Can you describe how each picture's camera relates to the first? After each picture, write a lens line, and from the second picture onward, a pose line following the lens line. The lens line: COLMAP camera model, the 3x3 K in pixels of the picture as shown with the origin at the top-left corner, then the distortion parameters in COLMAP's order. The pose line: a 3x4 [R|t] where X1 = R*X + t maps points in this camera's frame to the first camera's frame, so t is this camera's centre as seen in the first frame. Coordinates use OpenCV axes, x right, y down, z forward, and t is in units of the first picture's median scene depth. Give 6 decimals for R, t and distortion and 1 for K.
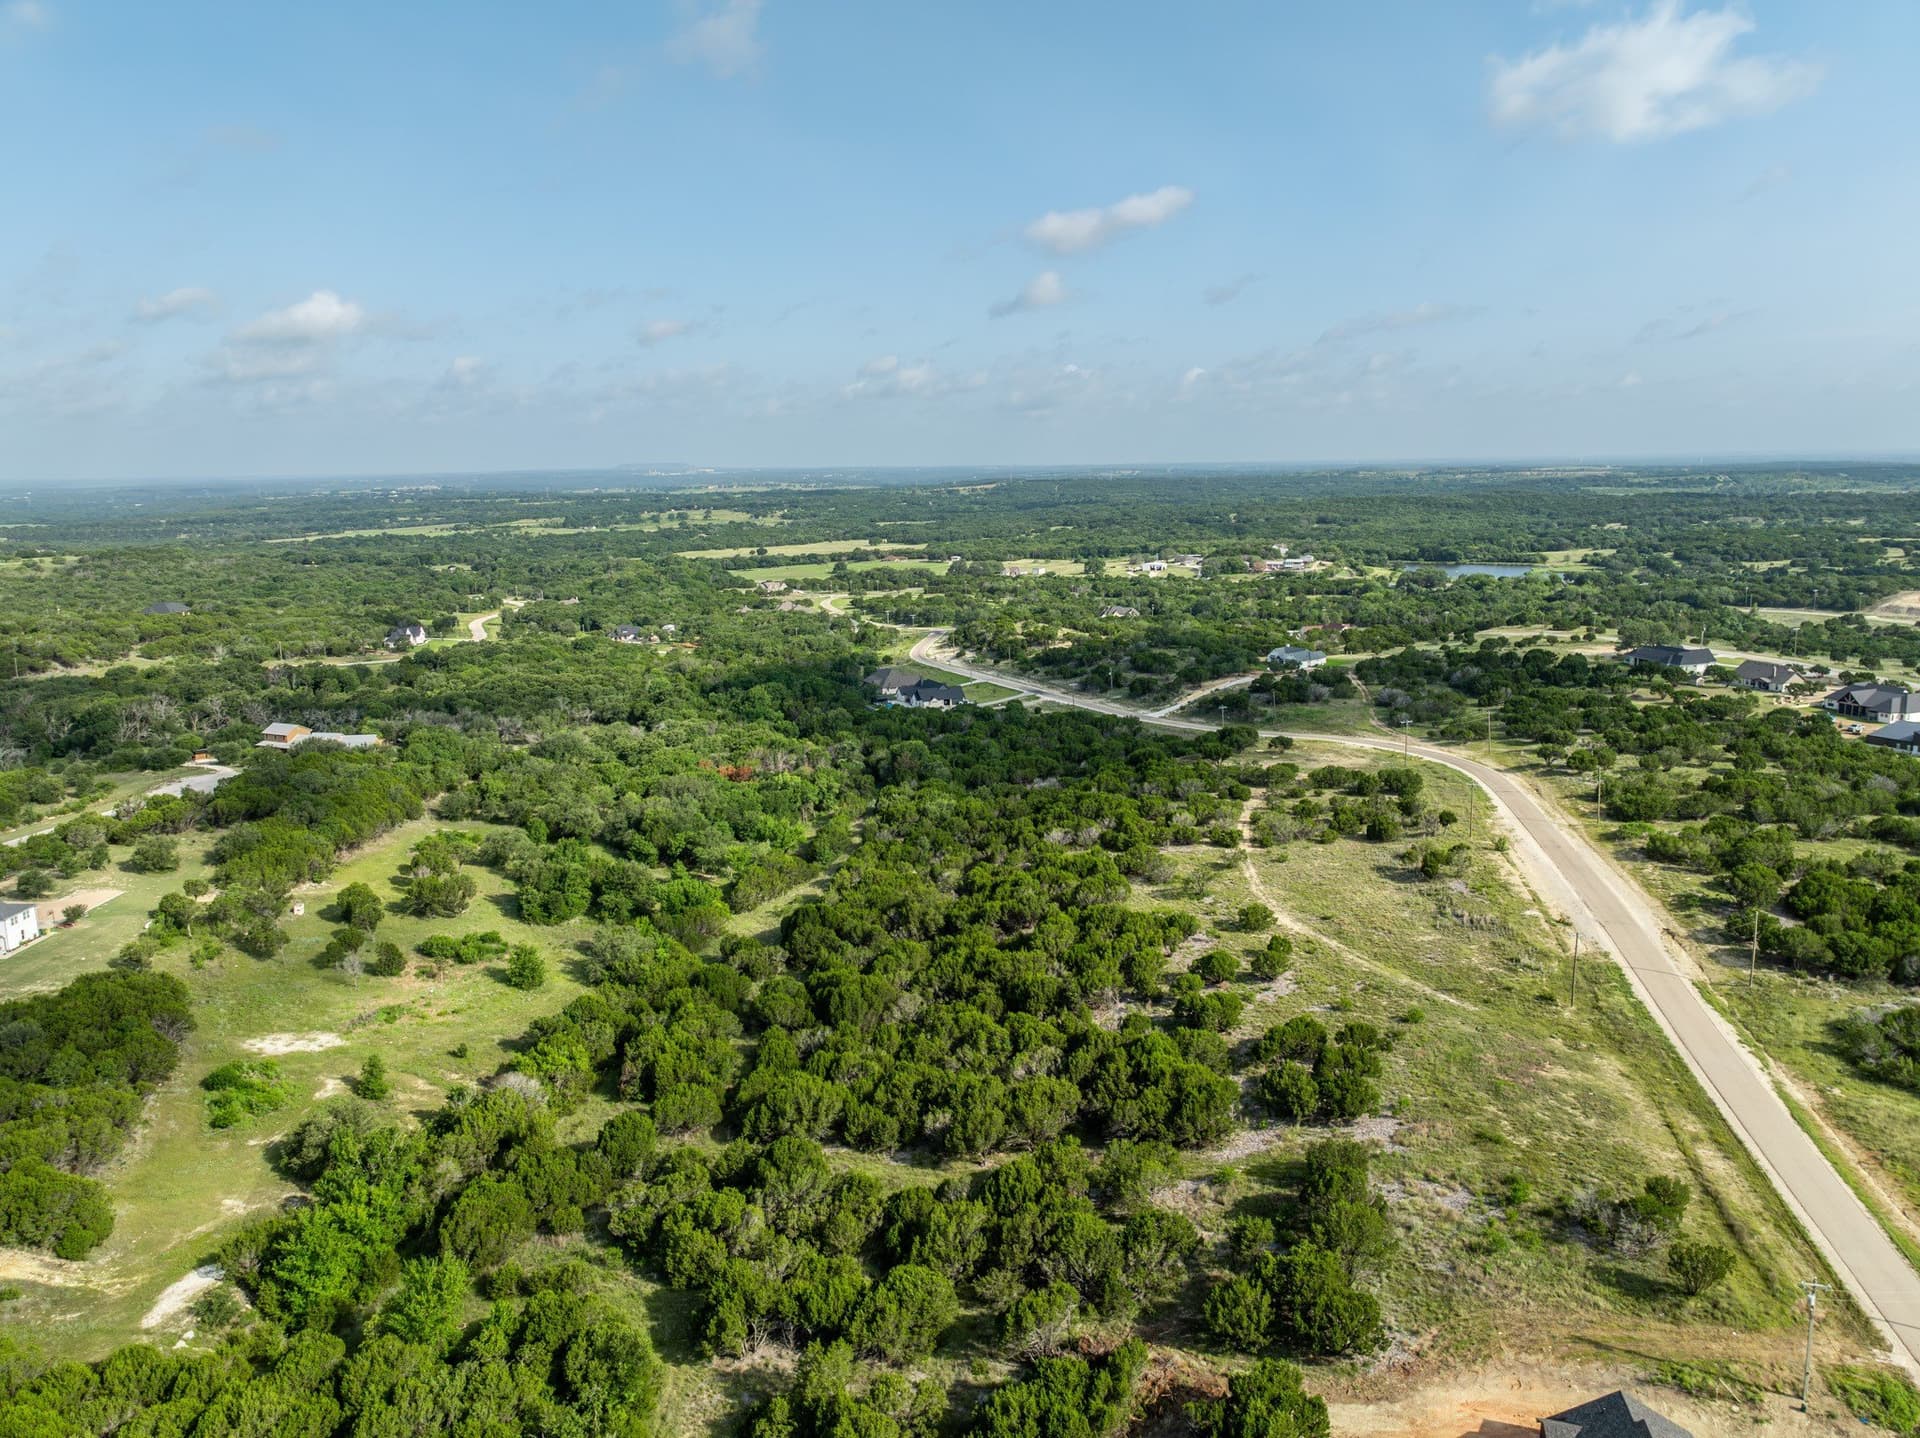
lens RADIAL K [[1356.9, 0, 966.1], [0, 1356.9, 704.8], [0, 0, 1]] dist [-0.029607, 0.016672]
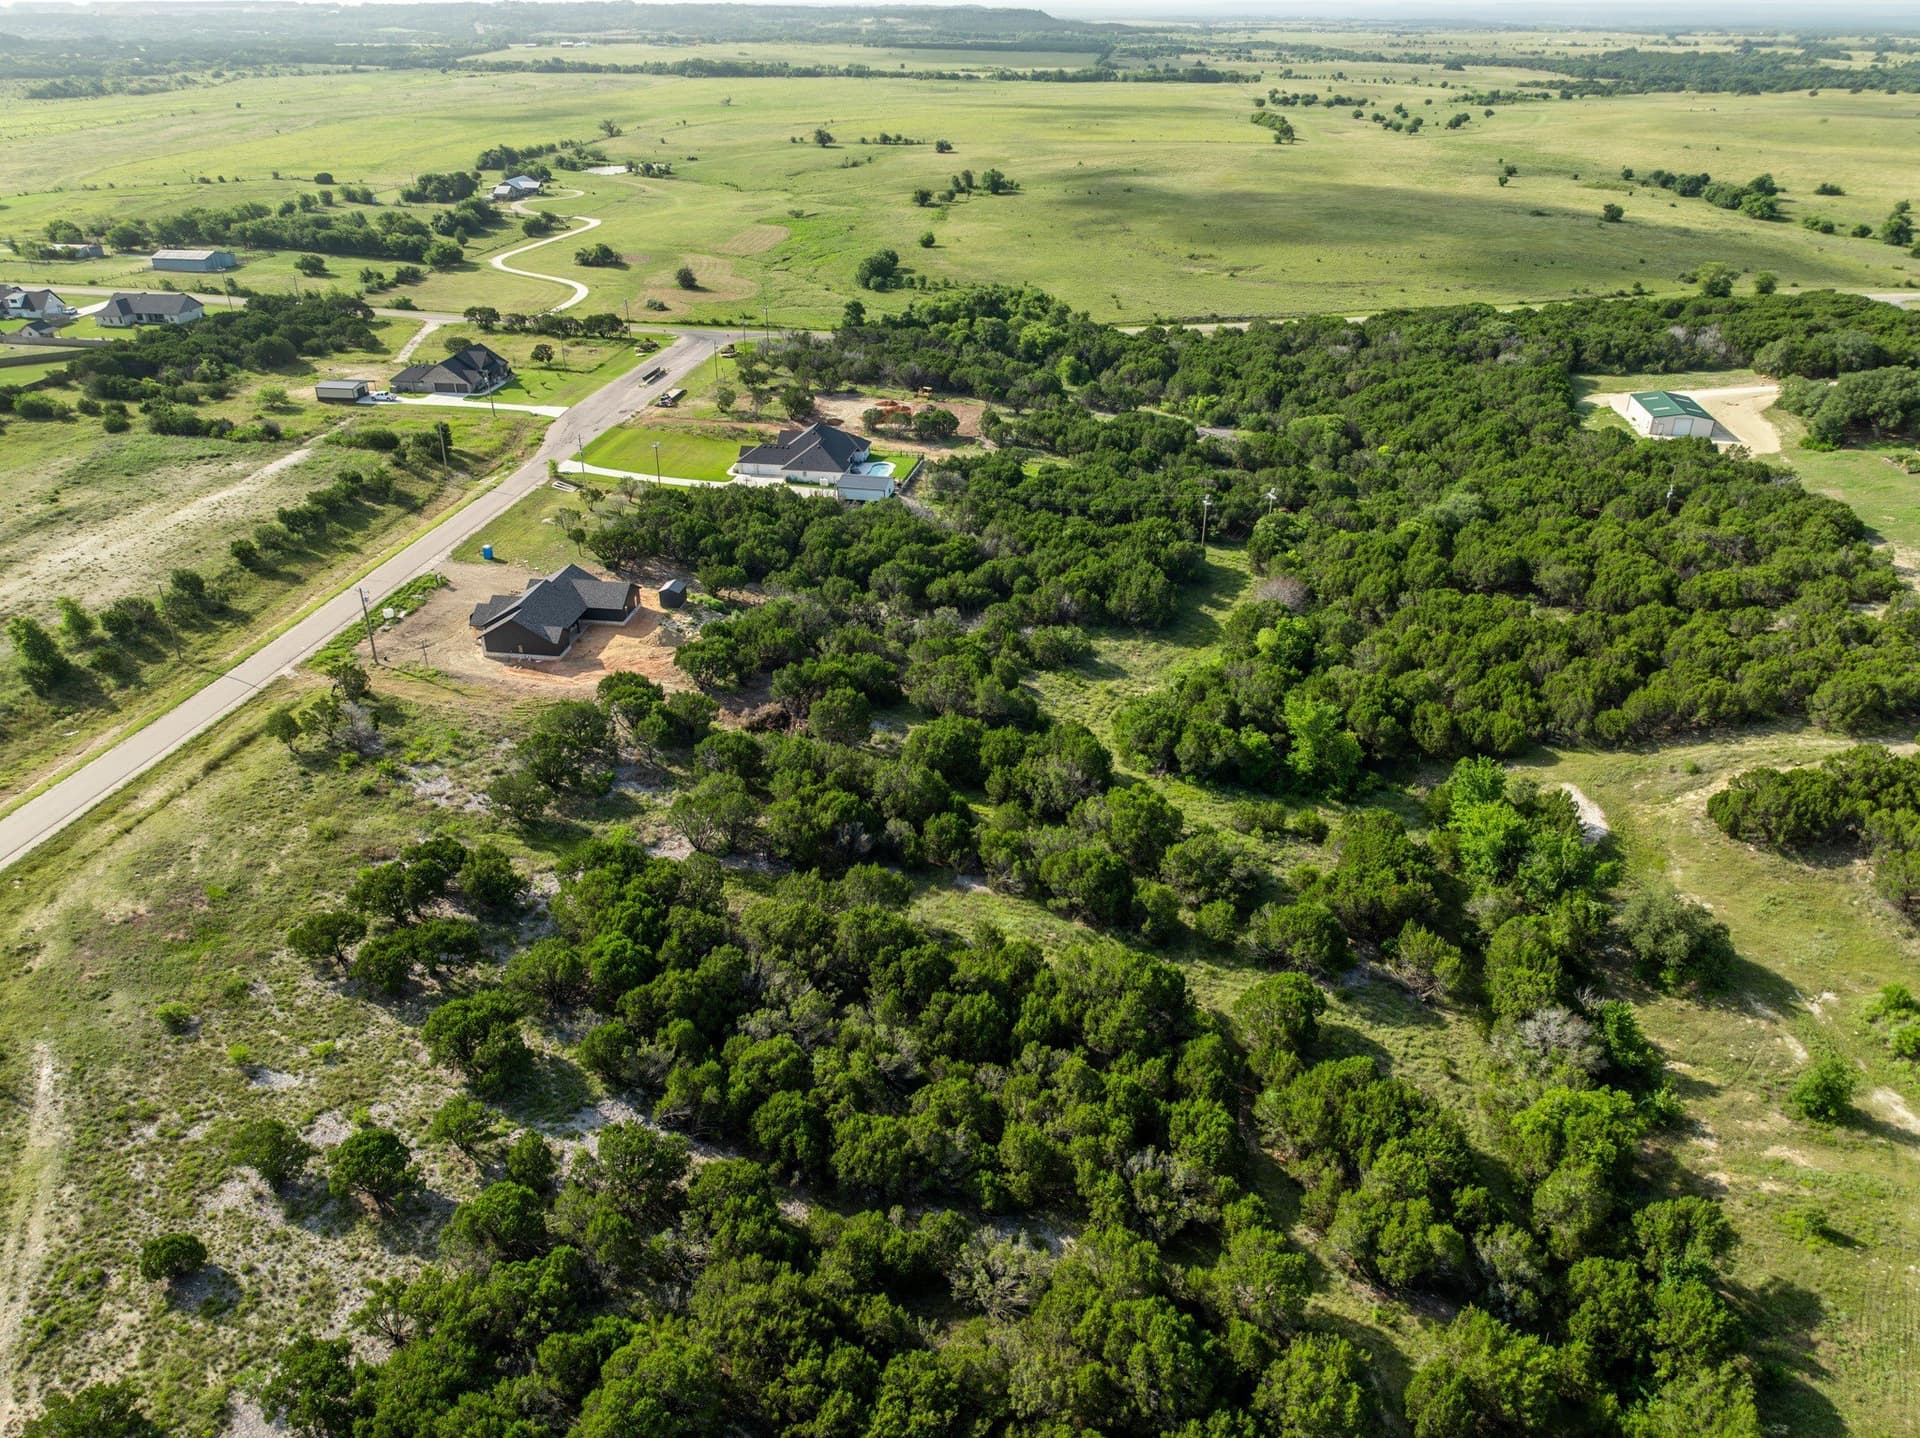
lens RADIAL K [[1320.0, 0, 960.0], [0, 1320.0, 719.0], [0, 0, 1]] dist [-0.027547, 0.005750]
pose [[-0.999380, 0.030763, -0.017096, -0.018273], [0.013137, 0.776732, 0.629694, -0.152704], [0.032650, 0.629079, -0.776655, 0.836810]]
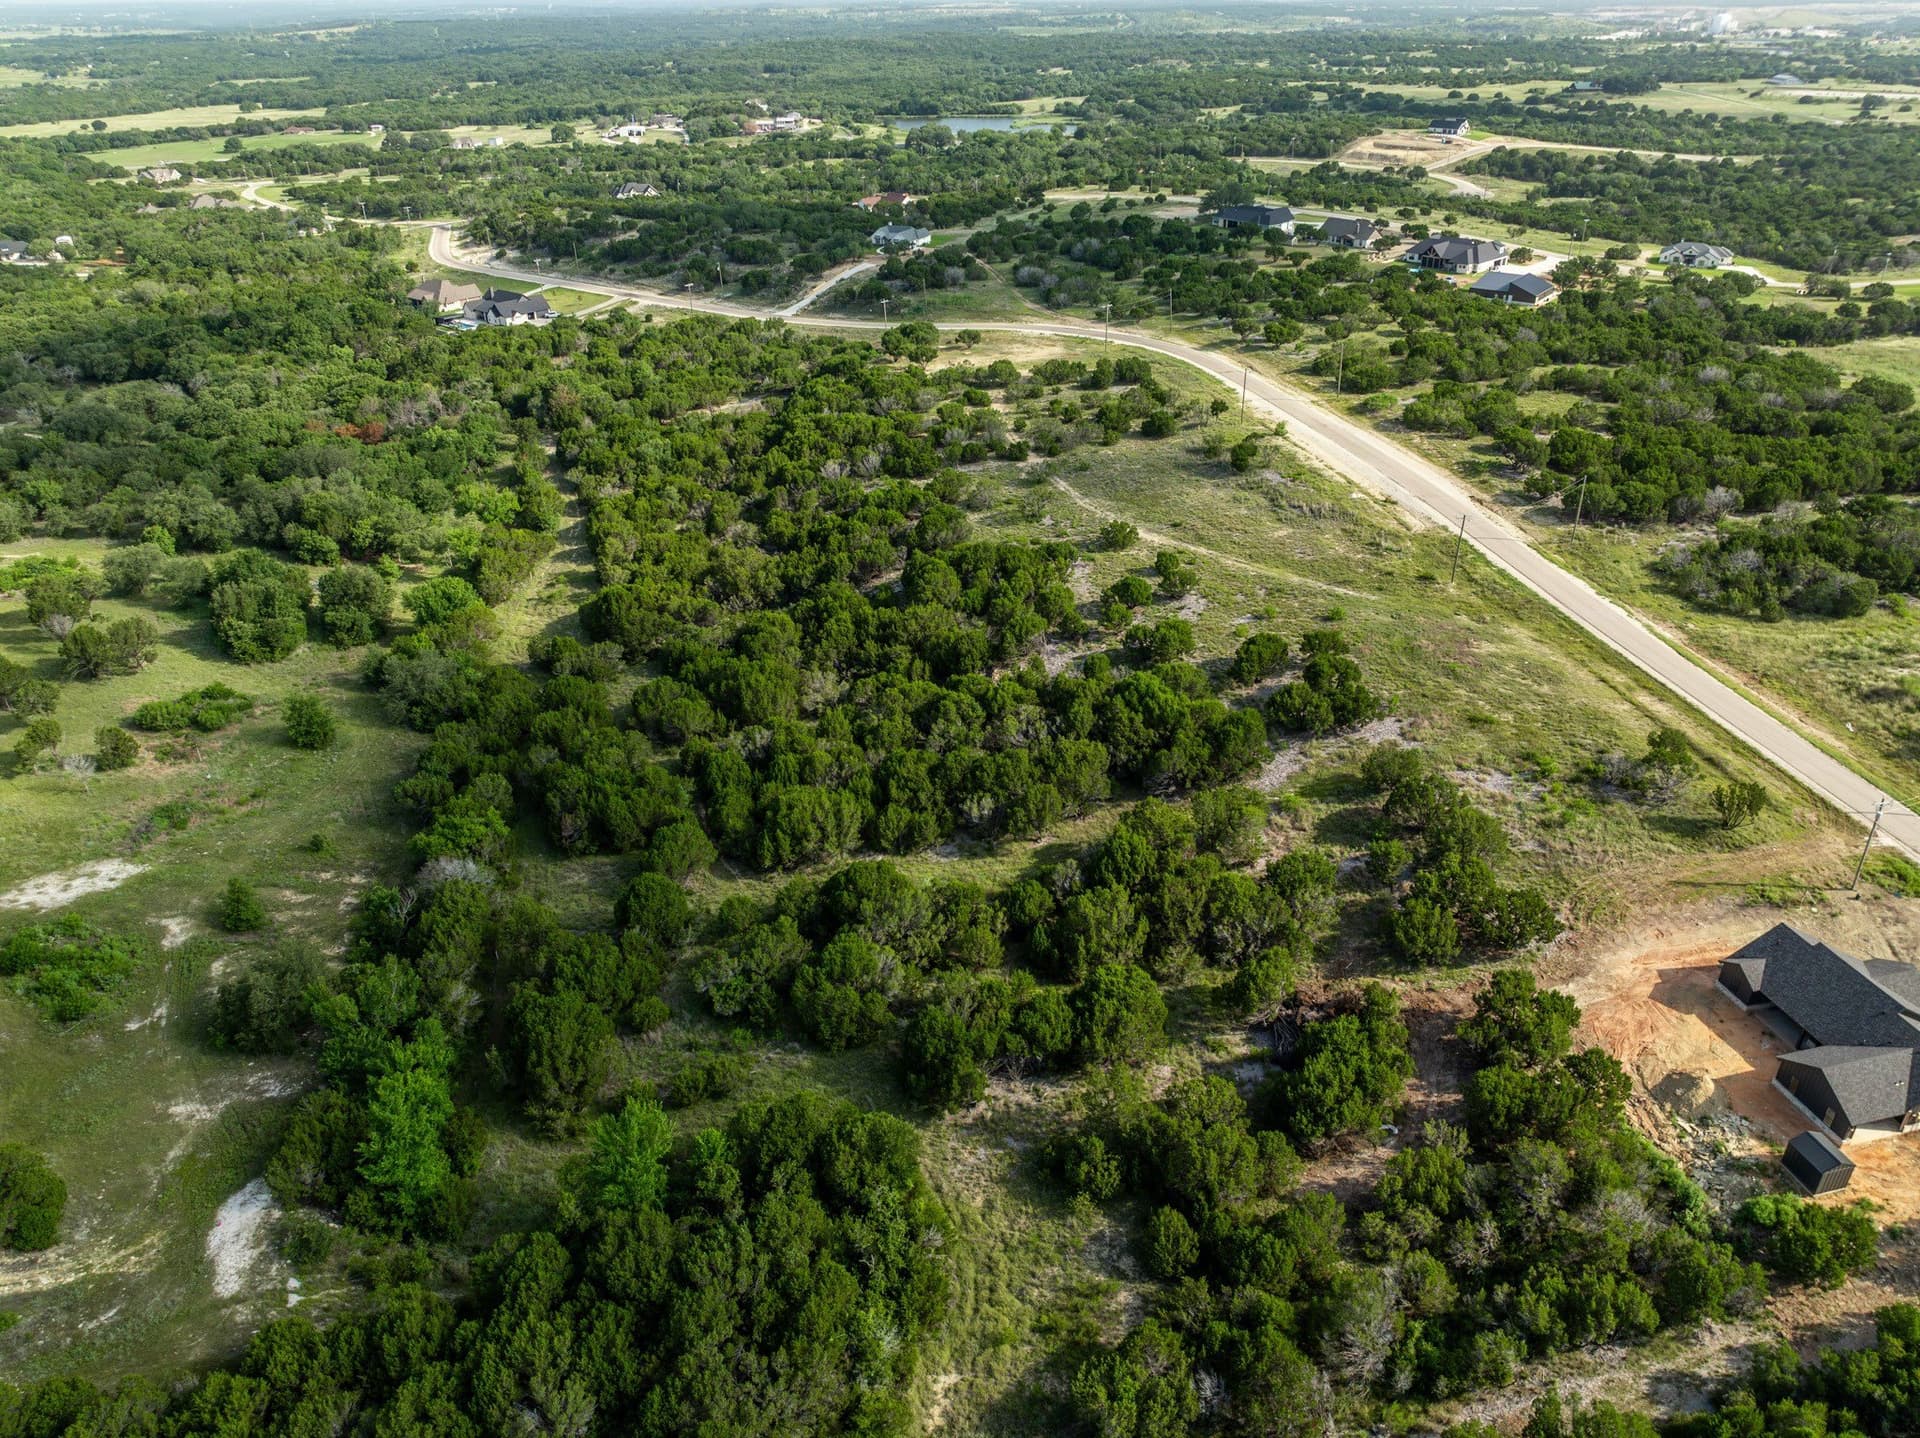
lens RADIAL K [[1356.9, 0, 966.1], [0, 1356.9, 704.8], [0, 0, 1]] dist [-0.029607, 0.016672]
pose [[0.910672, -0.186283, 0.368748, -0.198455], [0.065943, 0.946671, 0.315382, -0.032085], [-0.407833, -0.262894, 0.874391, 0.107452]]
